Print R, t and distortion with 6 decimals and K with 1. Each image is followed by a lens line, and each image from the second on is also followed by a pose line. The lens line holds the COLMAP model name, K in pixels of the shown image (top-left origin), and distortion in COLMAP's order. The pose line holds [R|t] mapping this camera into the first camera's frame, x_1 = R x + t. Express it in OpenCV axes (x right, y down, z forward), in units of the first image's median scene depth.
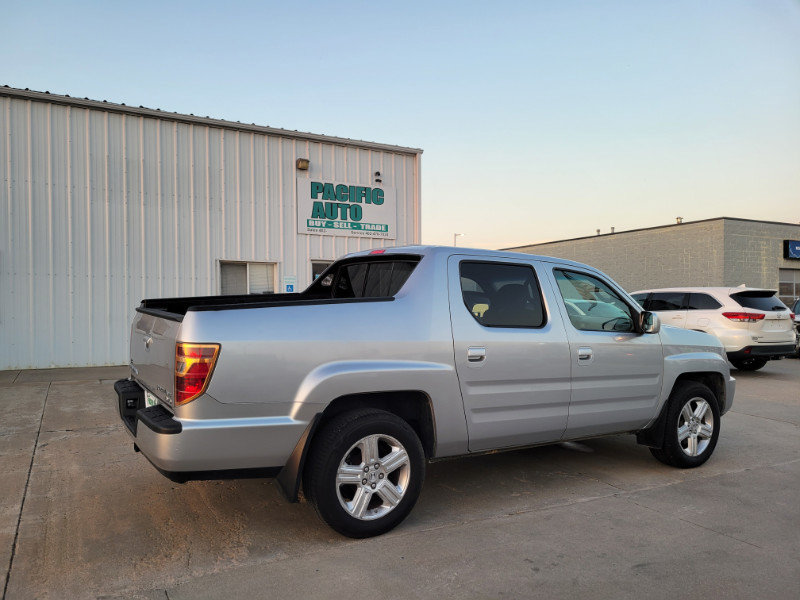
lens RADIAL K [[604.1, 0, 391.8], [0, 604.1, 313.5], [0, 0, 1]] dist [0.040249, -0.011839]
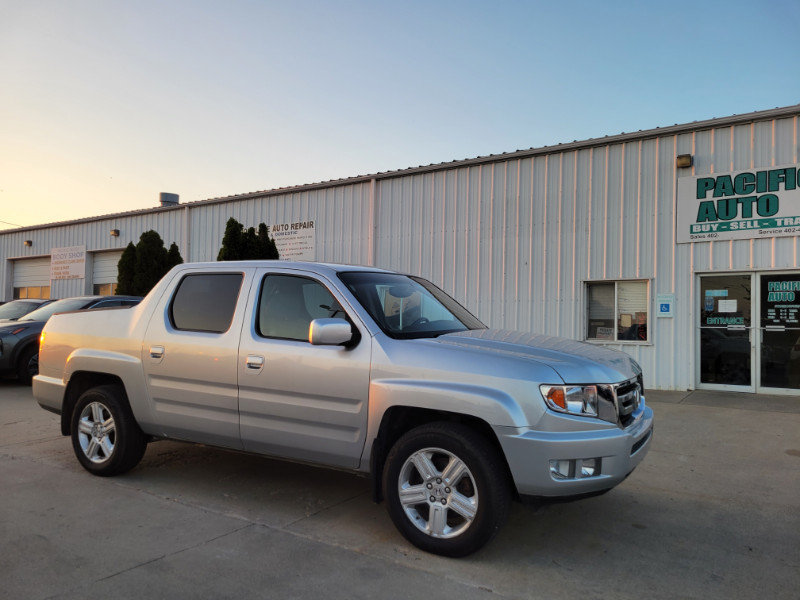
lens RADIAL K [[604.1, 0, 391.8], [0, 604.1, 313.5], [0, 0, 1]] dist [0.040249, -0.011839]
pose [[0.463008, -0.015643, -0.886216, 0.431368], [-0.027872, 0.999093, -0.032197, 0.005349], [0.885916, 0.039608, 0.462152, 0.261058]]
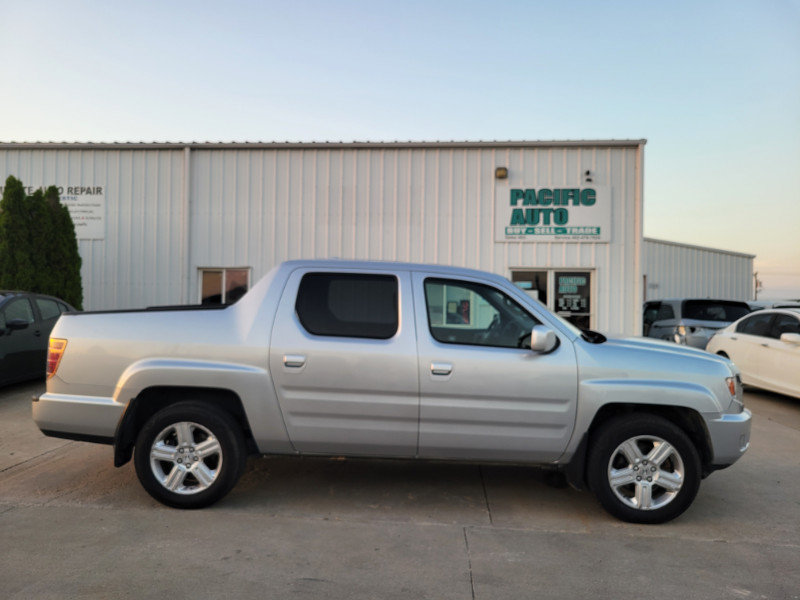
lens RADIAL K [[616.7, 0, 389.4], [0, 616.7, 303.2], [0, 0, 1]] dist [0.025057, -0.008533]
pose [[0.836501, 0.006033, -0.547932, 0.267766], [-0.021901, 0.999508, -0.022431, -0.004084], [0.547528, 0.030764, 0.836222, 0.054365]]
